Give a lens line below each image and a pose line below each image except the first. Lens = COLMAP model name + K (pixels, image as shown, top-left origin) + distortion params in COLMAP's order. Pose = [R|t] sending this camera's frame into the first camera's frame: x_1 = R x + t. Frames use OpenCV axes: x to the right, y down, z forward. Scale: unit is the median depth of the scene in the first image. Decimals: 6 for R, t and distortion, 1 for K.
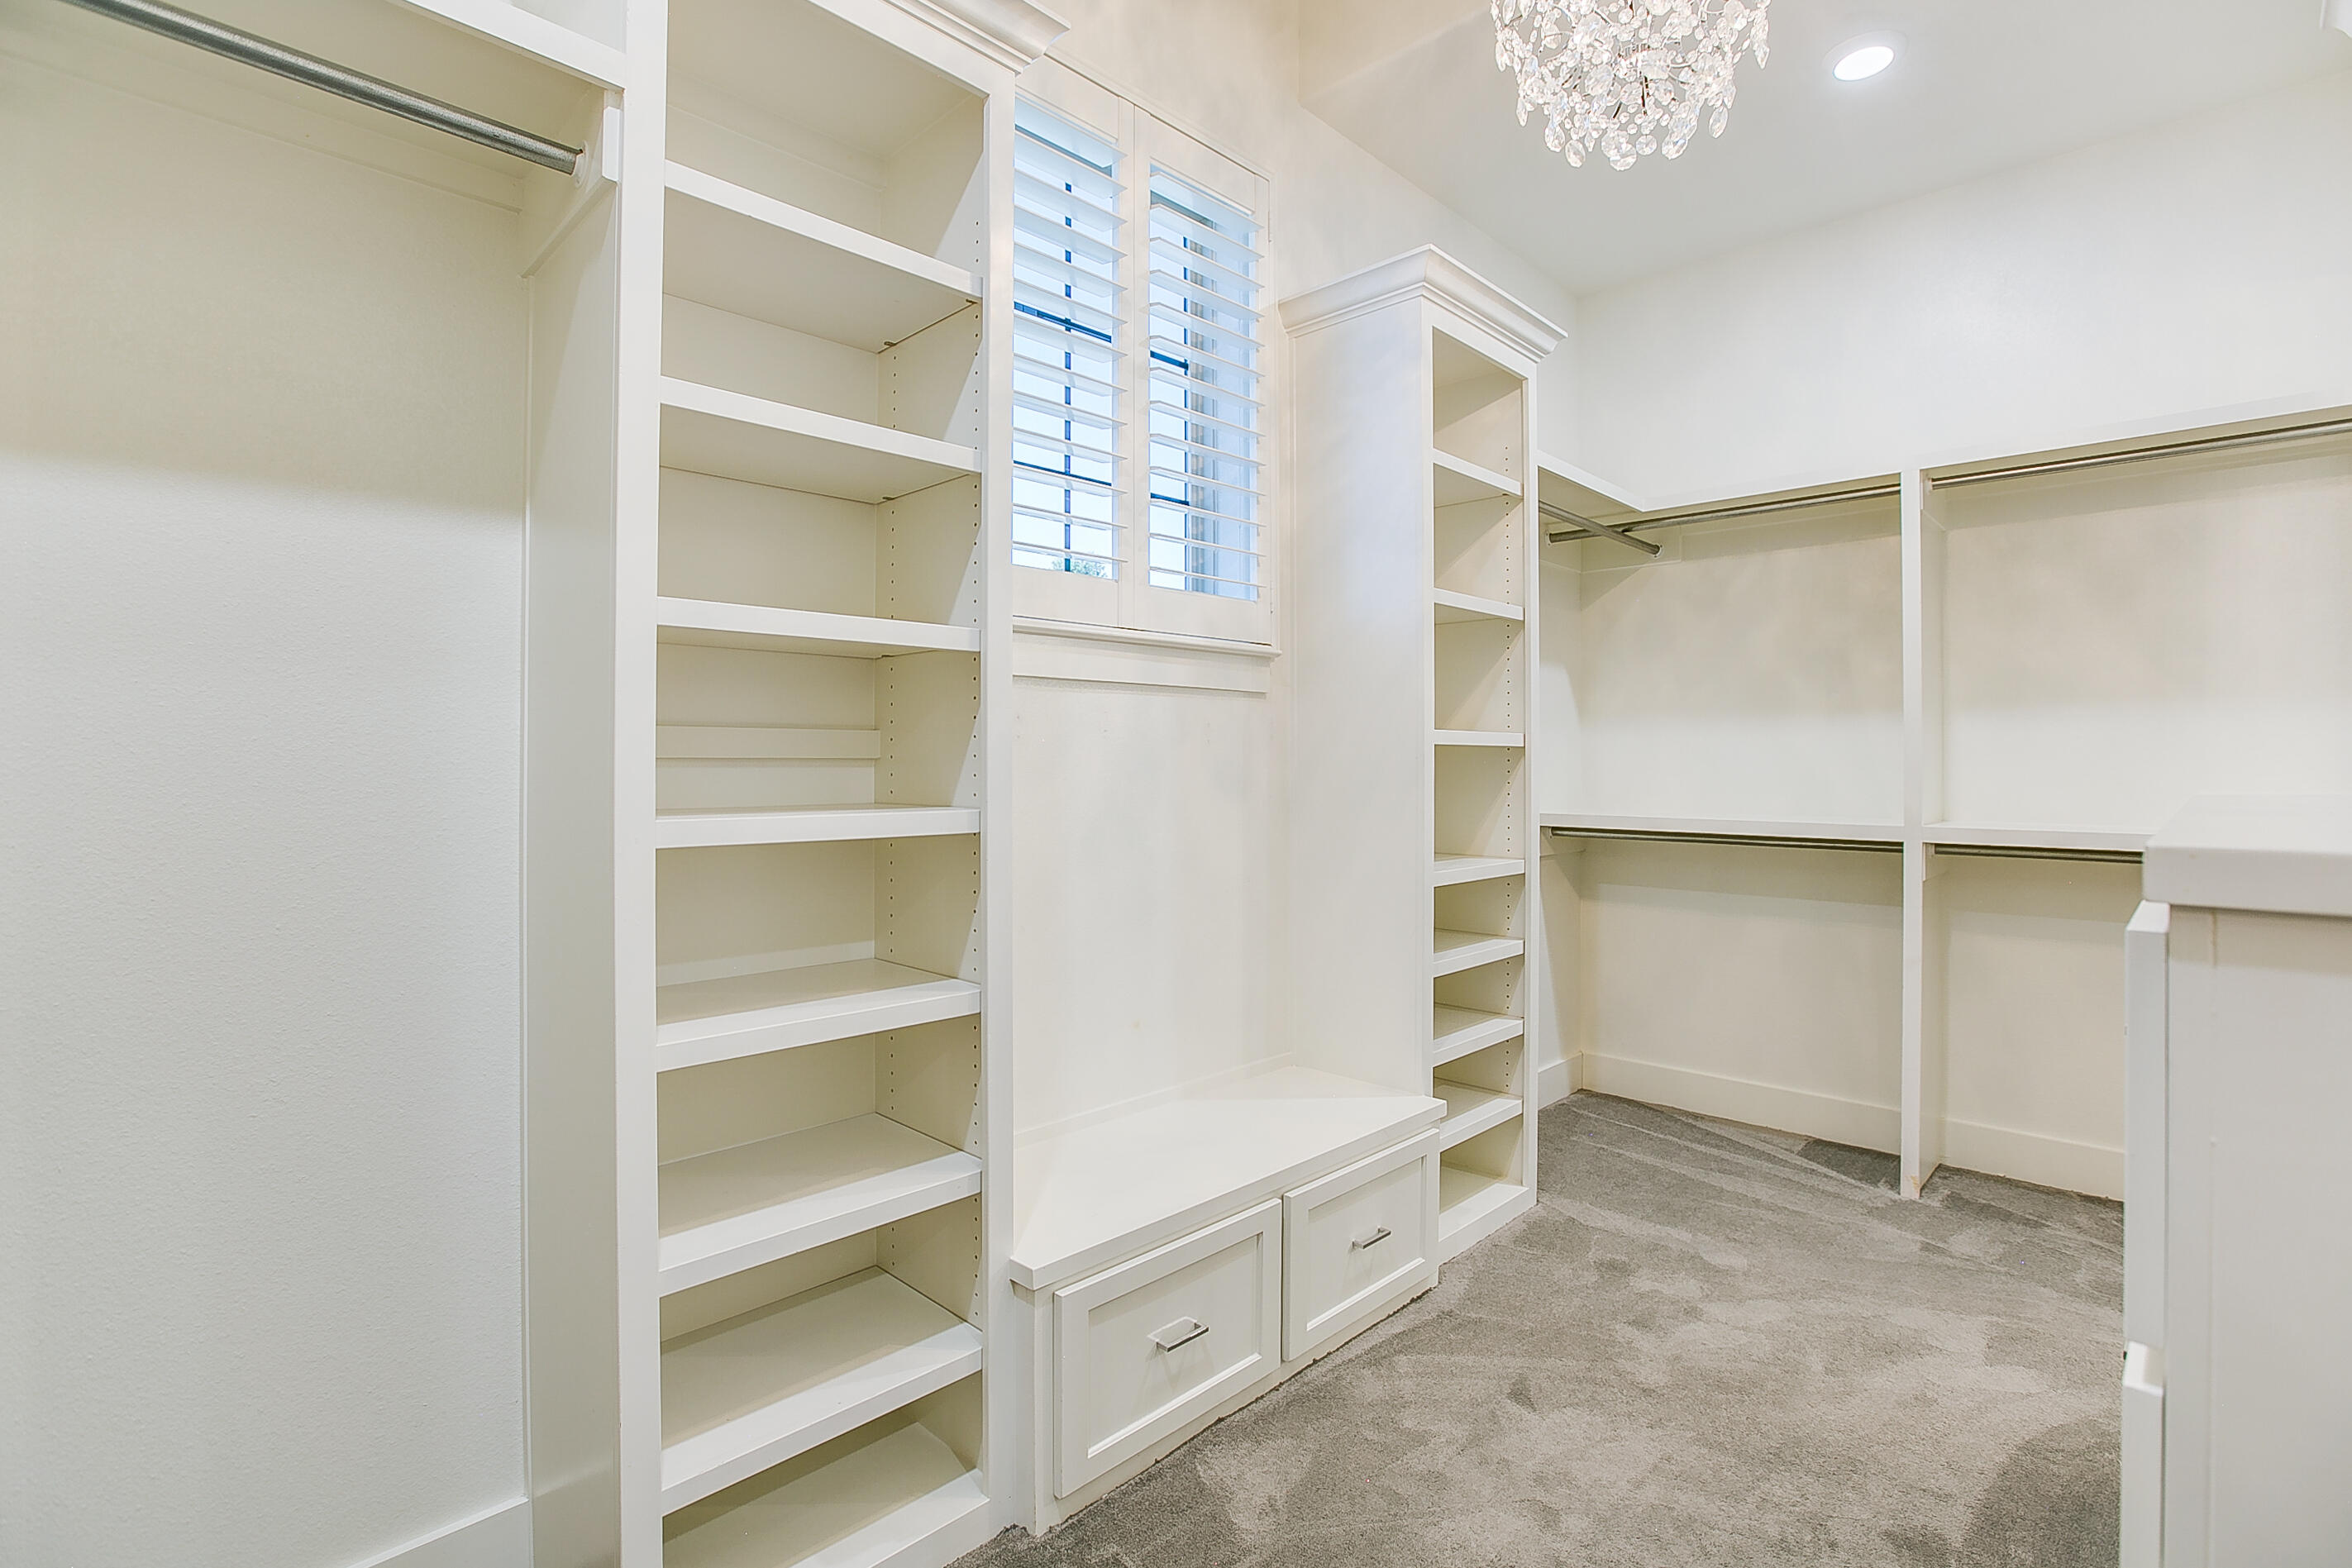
lens RADIAL K [[1118.7, 0, 1180.3], [0, 1118.7, 776.3], [0, 0, 1]] dist [-0.020644, 0.001654]
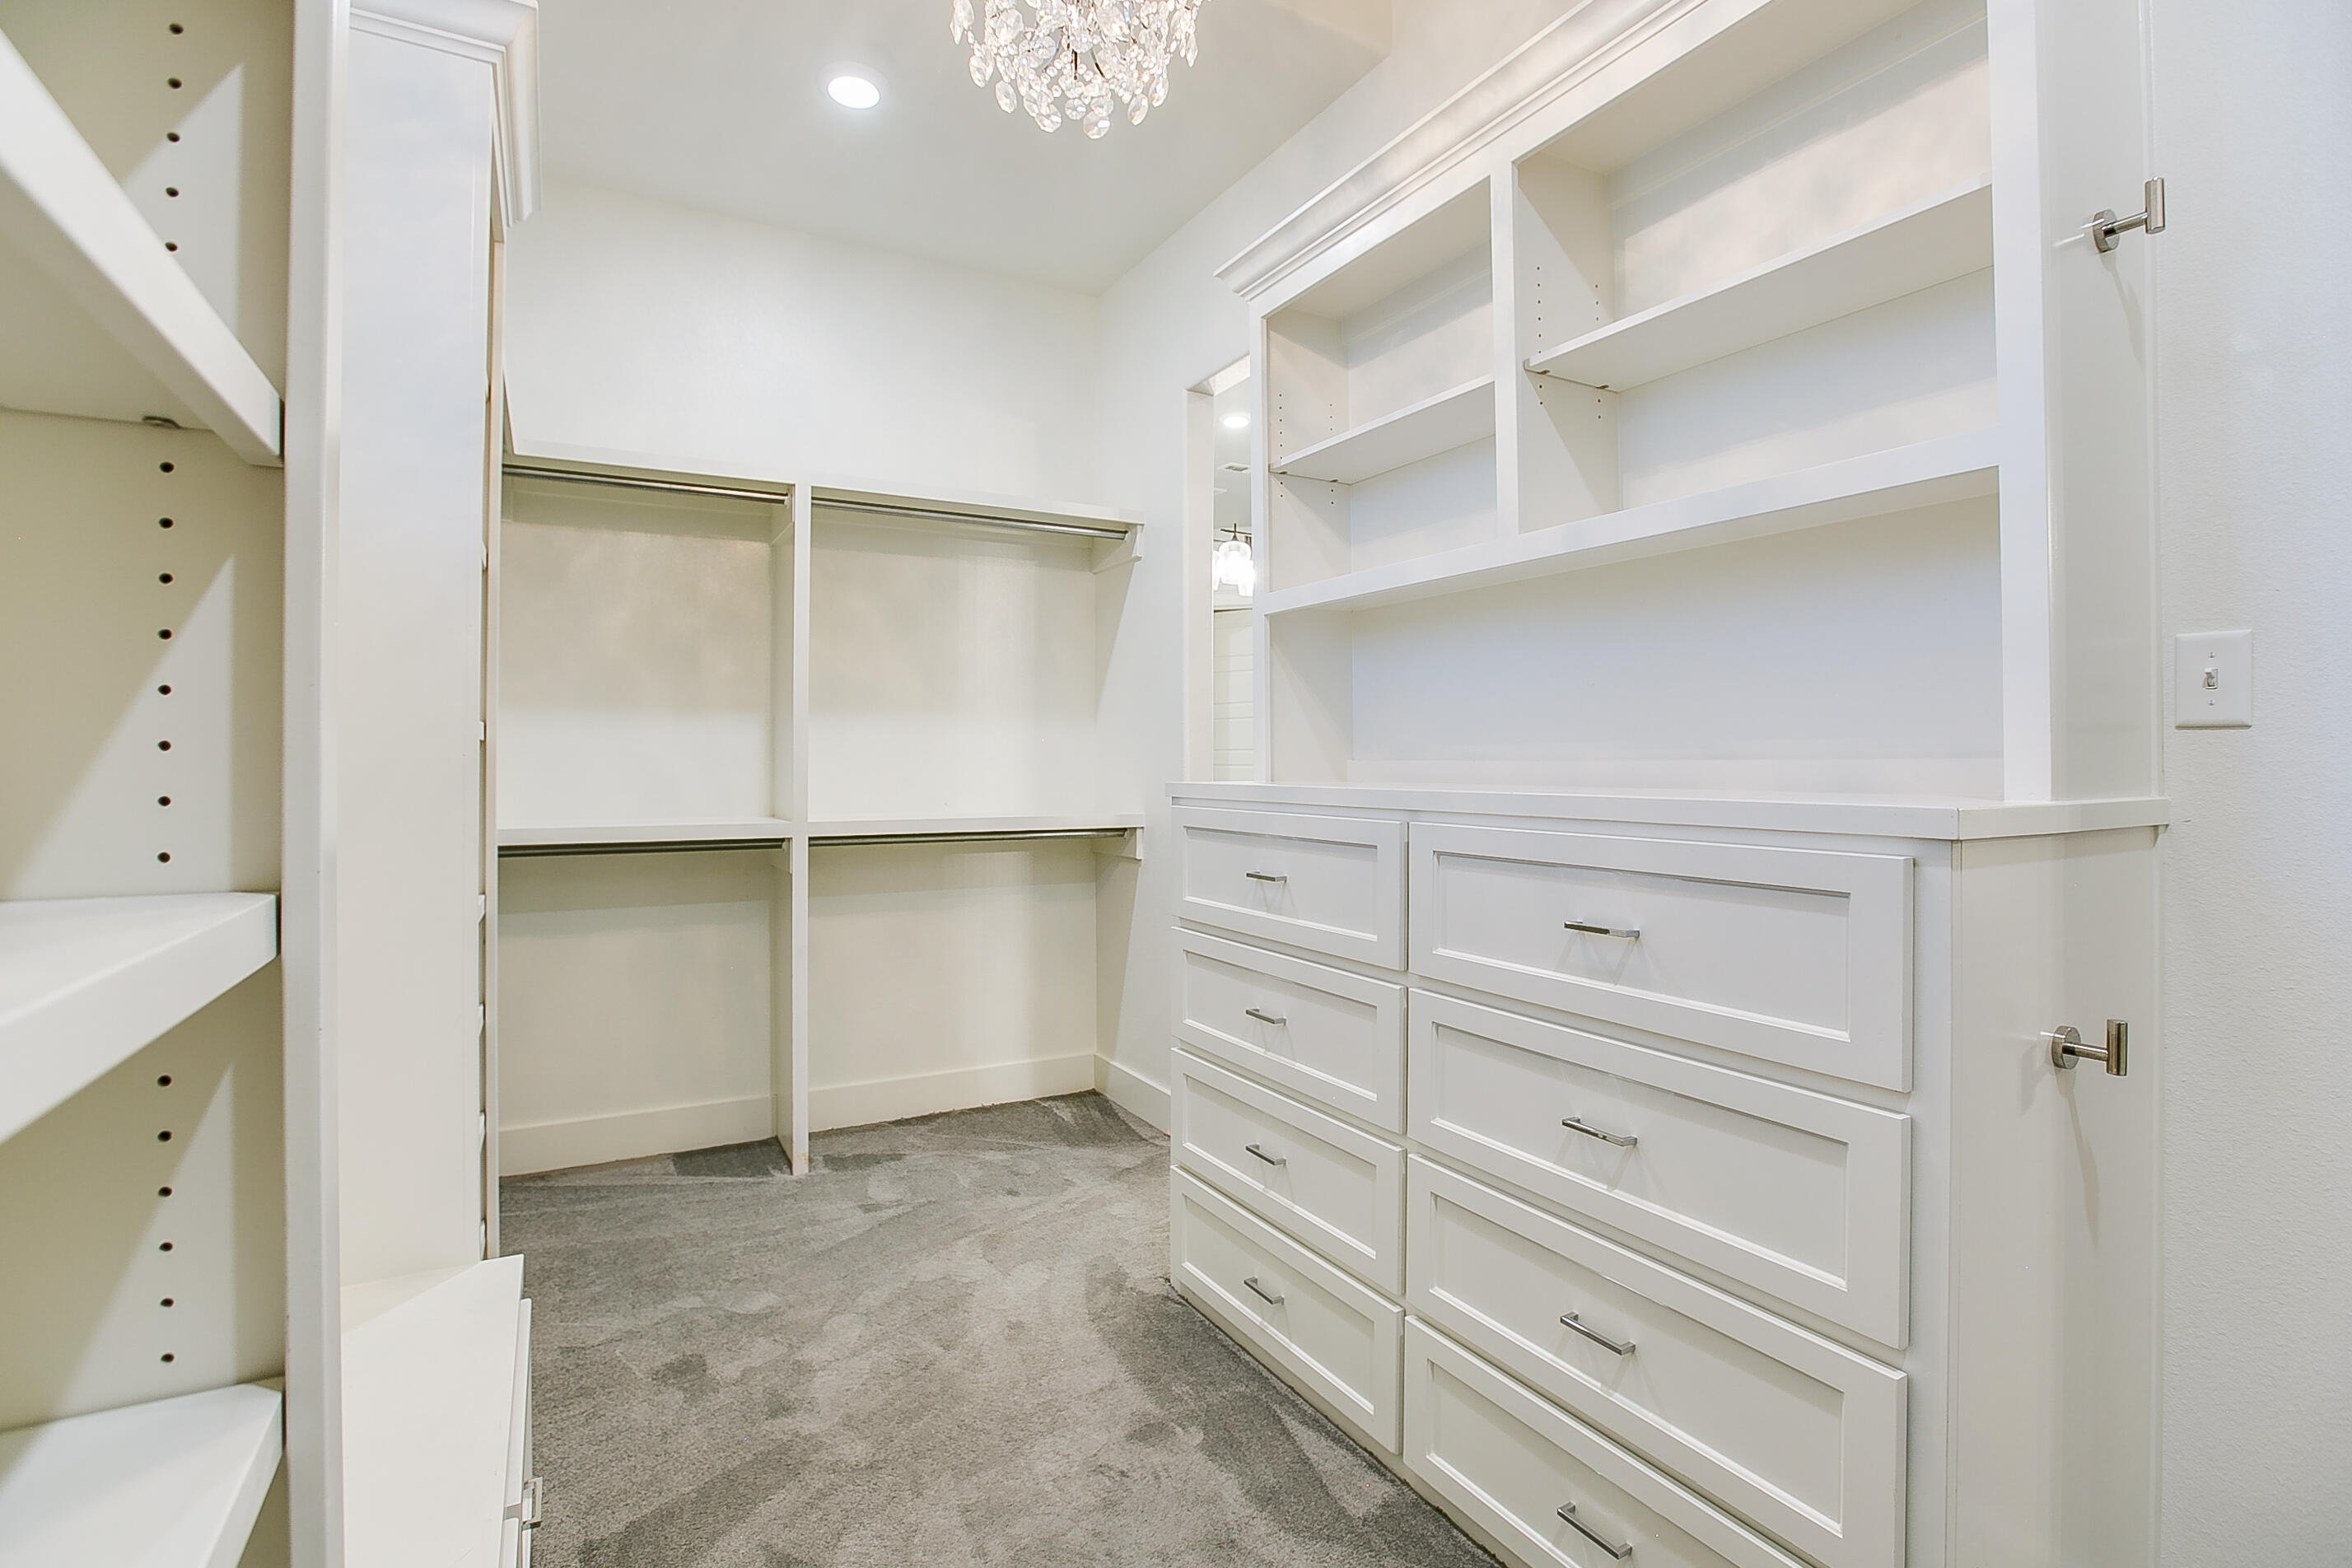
lens RADIAL K [[1118.8, 0, 1176.7], [0, 1118.8, 769.9], [0, 0, 1]] dist [-0.020644, 0.001654]
pose [[0.279266, -0.010333, 0.960158, -0.263951], [0.007812, 0.999933, 0.008489, -0.011515], [-0.960182, 0.005130, 0.279328, 0.364220]]
